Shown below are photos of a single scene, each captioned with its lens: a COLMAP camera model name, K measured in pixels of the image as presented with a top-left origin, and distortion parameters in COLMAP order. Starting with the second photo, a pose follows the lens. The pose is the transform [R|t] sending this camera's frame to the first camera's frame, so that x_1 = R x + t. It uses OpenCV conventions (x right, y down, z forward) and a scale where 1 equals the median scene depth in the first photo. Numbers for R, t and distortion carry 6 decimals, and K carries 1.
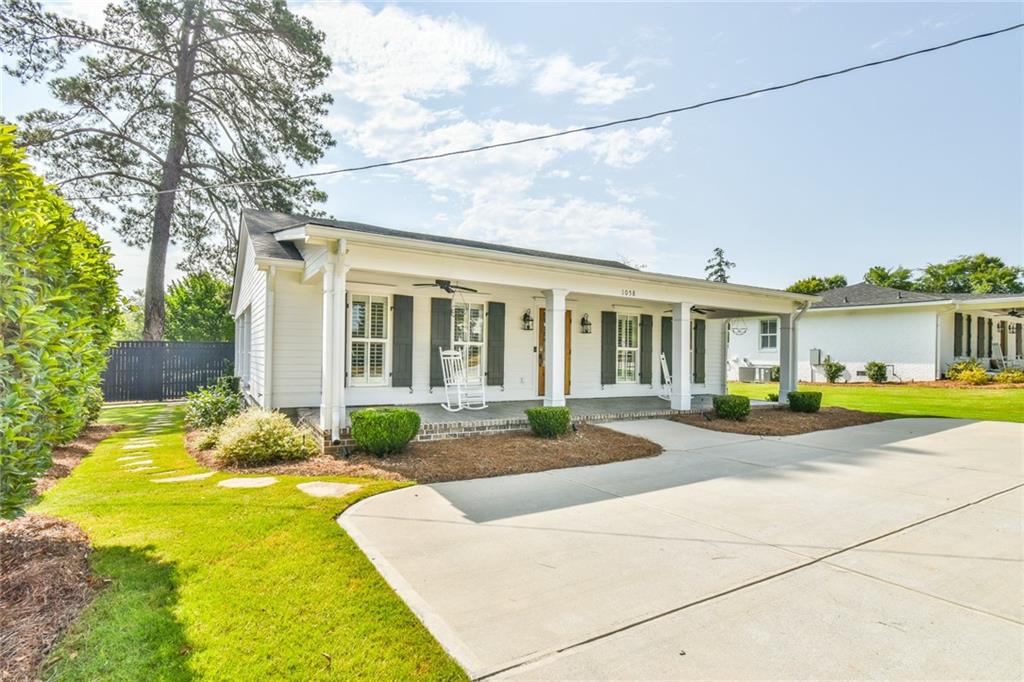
lens RADIAL K [[503.0, 0, 513.0], [0, 503.0, 356.7], [0, 0, 1]] dist [-0.000018, -0.000012]
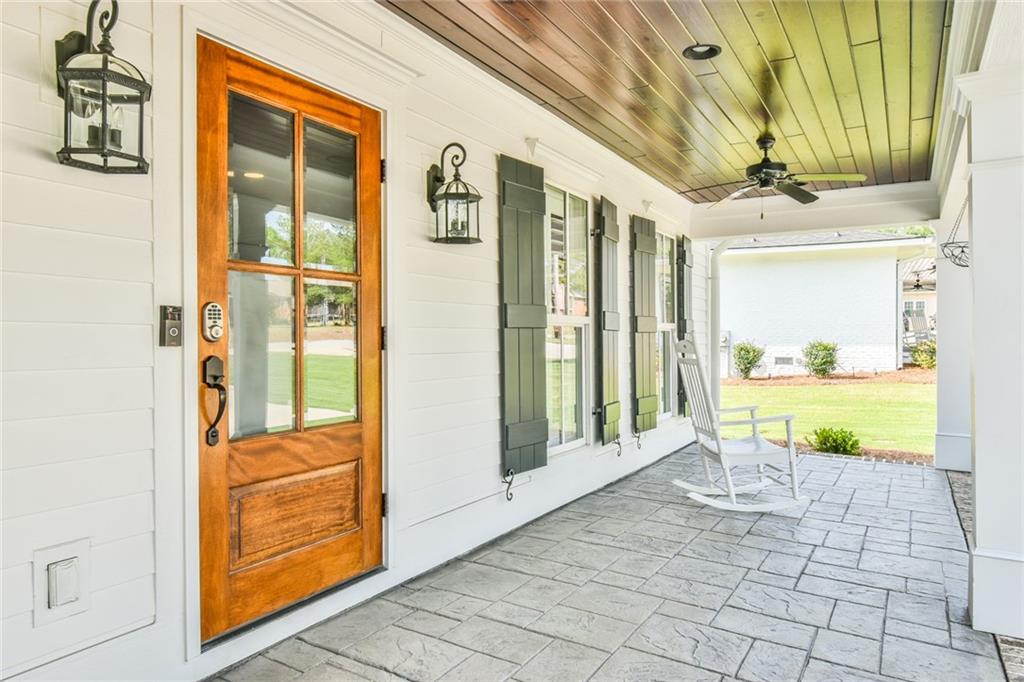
lens RADIAL K [[674.2, 0, 512.0], [0, 674.2, 341.0], [0, 0, 1]] dist [-0.002282, -0.000868]
pose [[0.877916, -0.021589, 0.478329, 0.033374], [0.018498, 0.999766, 0.011172, -0.009241], [-0.478458, -0.000960, 0.878110, 0.698090]]
